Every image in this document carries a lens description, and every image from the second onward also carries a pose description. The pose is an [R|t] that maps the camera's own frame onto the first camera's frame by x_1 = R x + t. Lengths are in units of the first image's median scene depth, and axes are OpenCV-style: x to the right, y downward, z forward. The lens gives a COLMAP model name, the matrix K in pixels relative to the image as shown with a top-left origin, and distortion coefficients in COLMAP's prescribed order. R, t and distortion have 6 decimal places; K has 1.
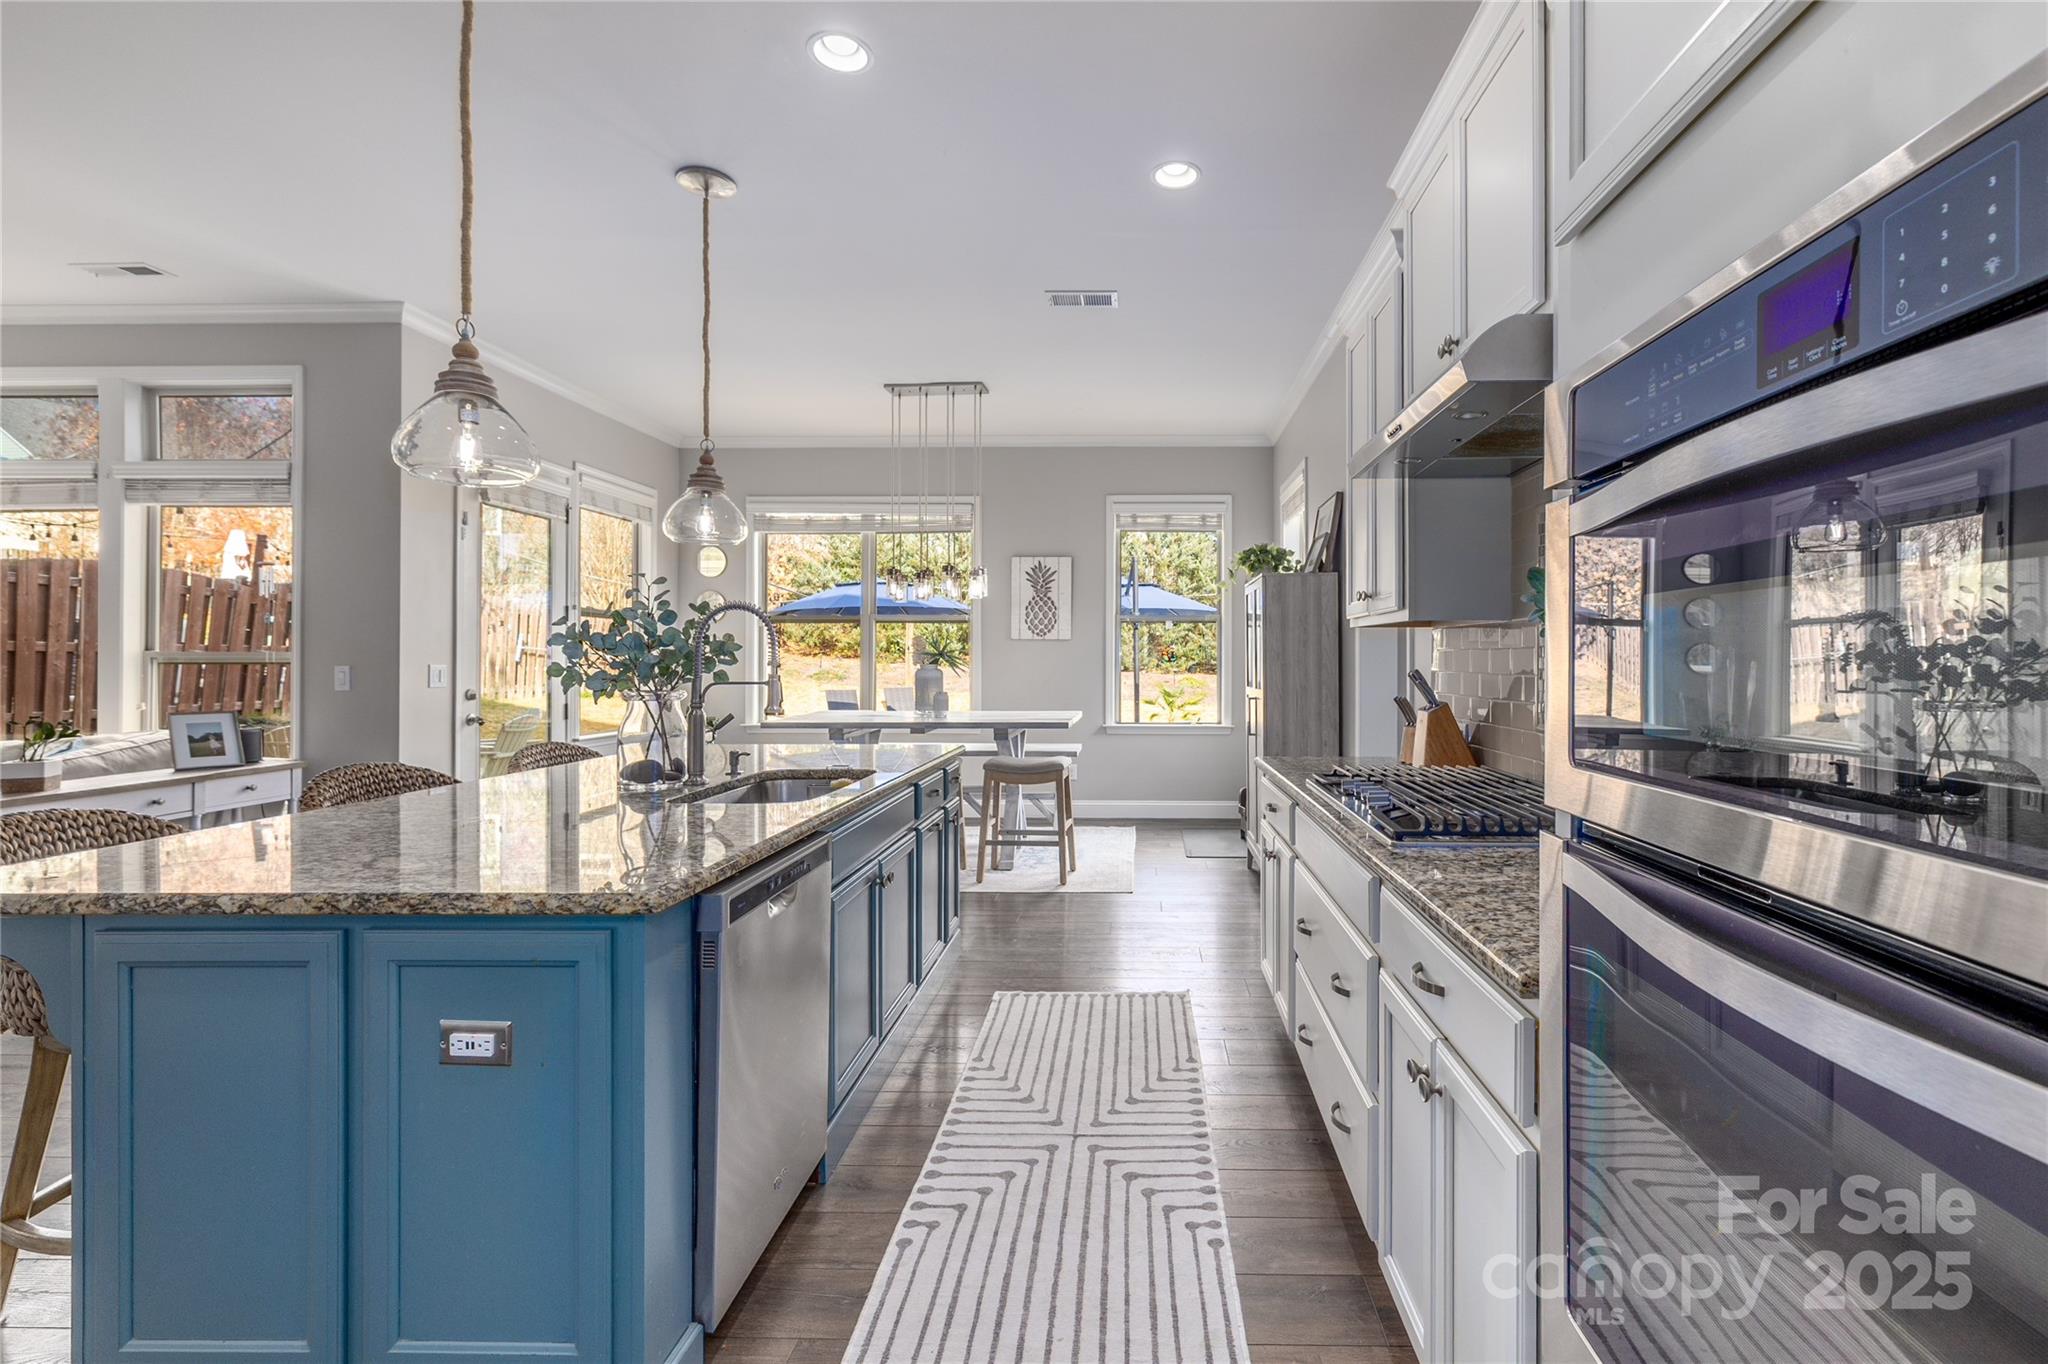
lens RADIAL K [[890.5, 0, 1093.4], [0, 890.5, 644.7], [0, 0, 1]] dist [0.002880, 0.000441]
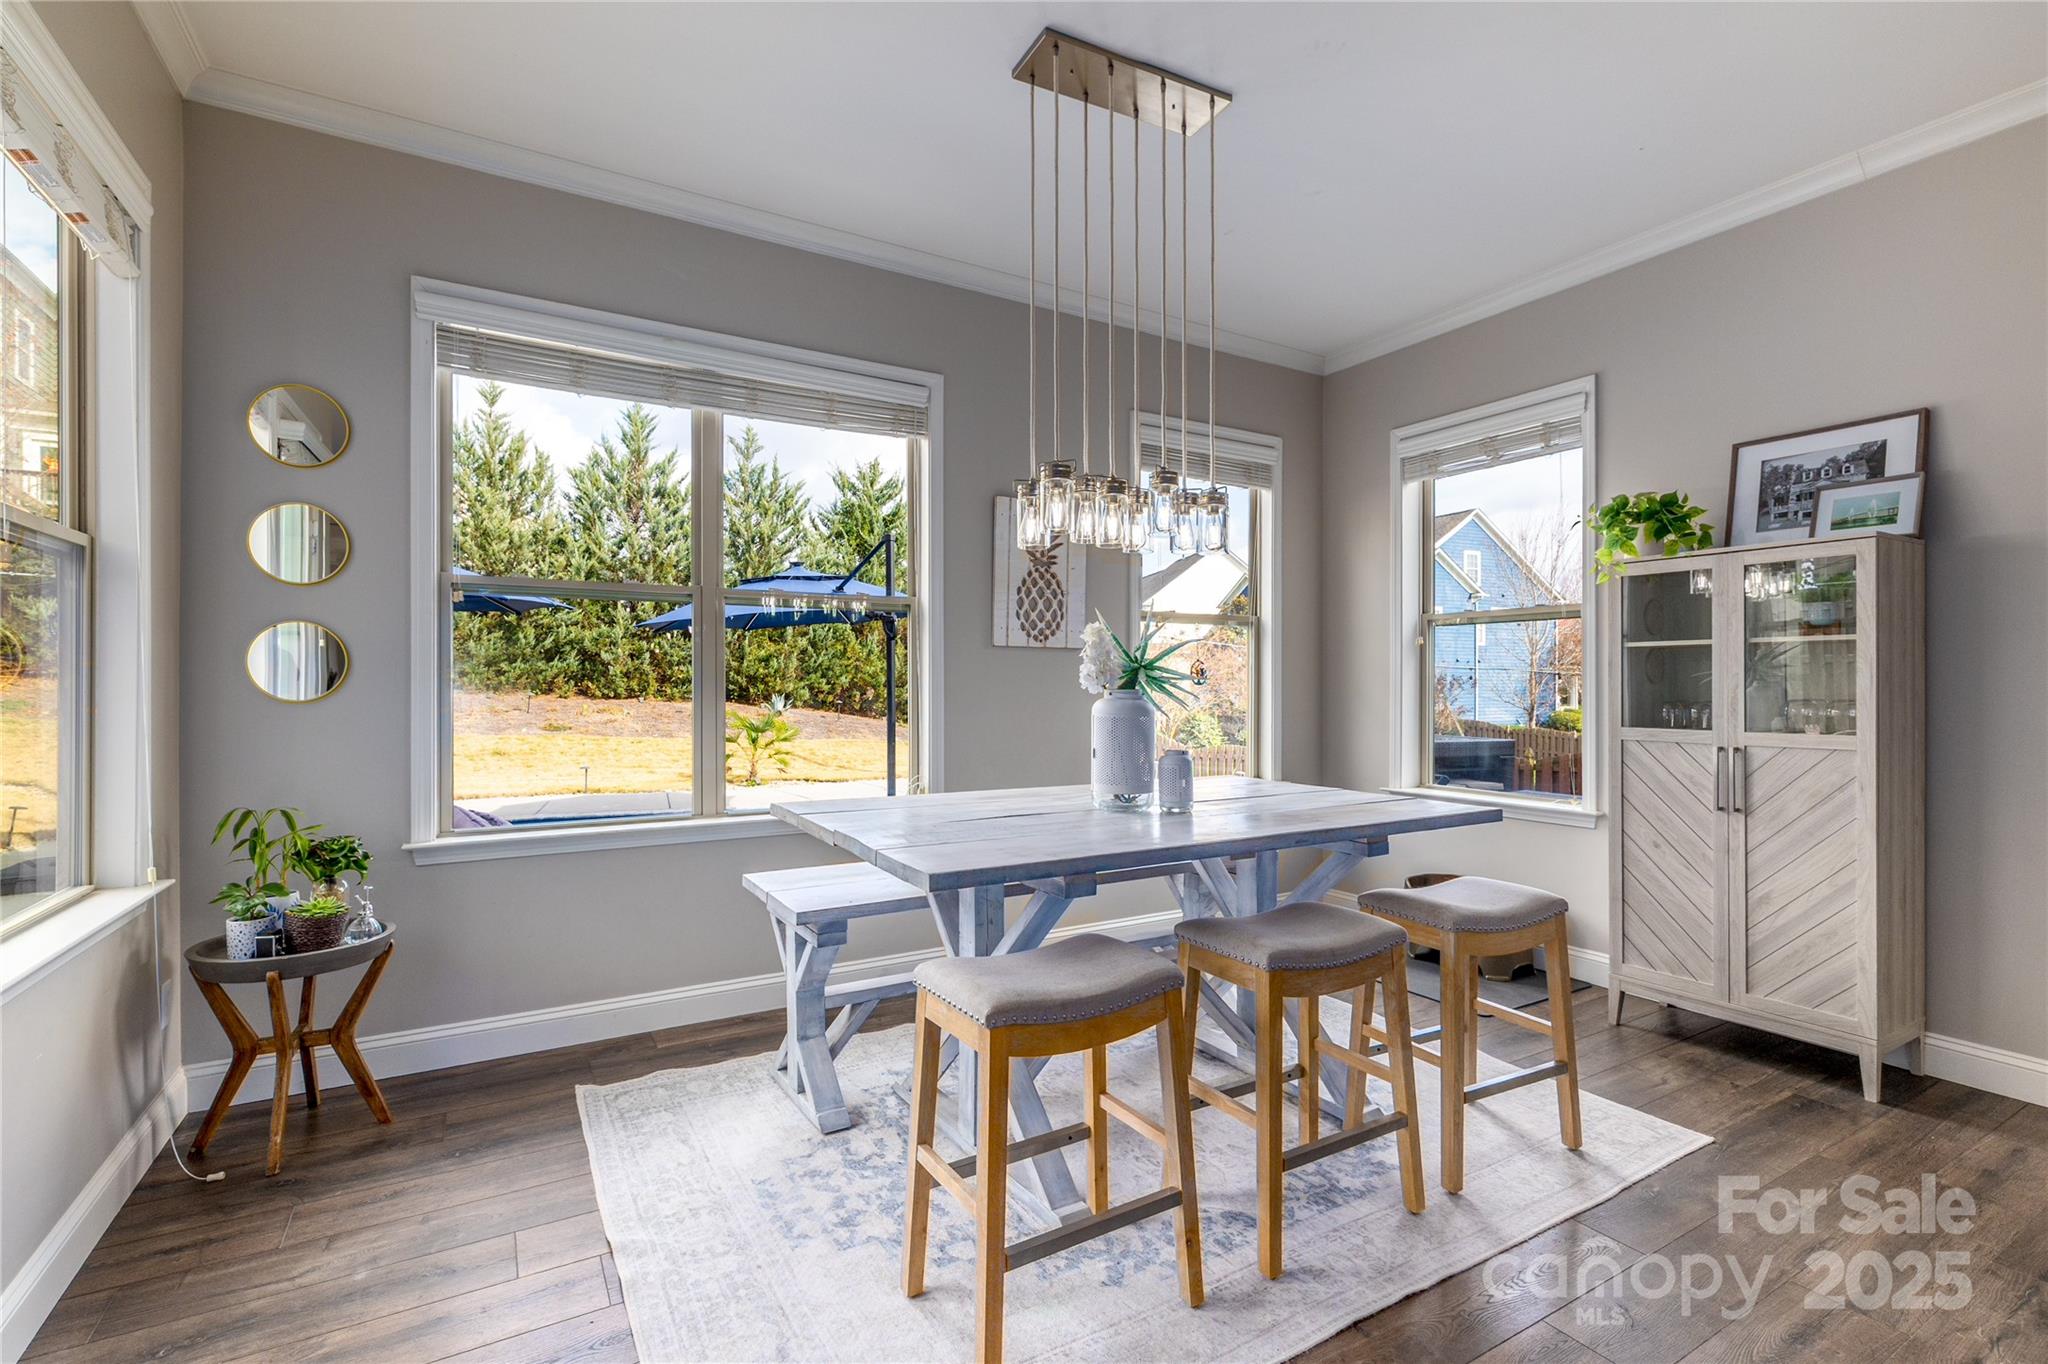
lens RADIAL K [[917.6, 0, 1033.2], [0, 917.6, 684.9], [0, 0, 1]] dist [-0.004917, 0.002067]
pose [[0.829065, -0.001309, 0.559150, -0.387747], [-0.008630, 0.999848, 0.015137, 0.009178], [-0.559085, -0.017375, 0.828928, 0.517278]]
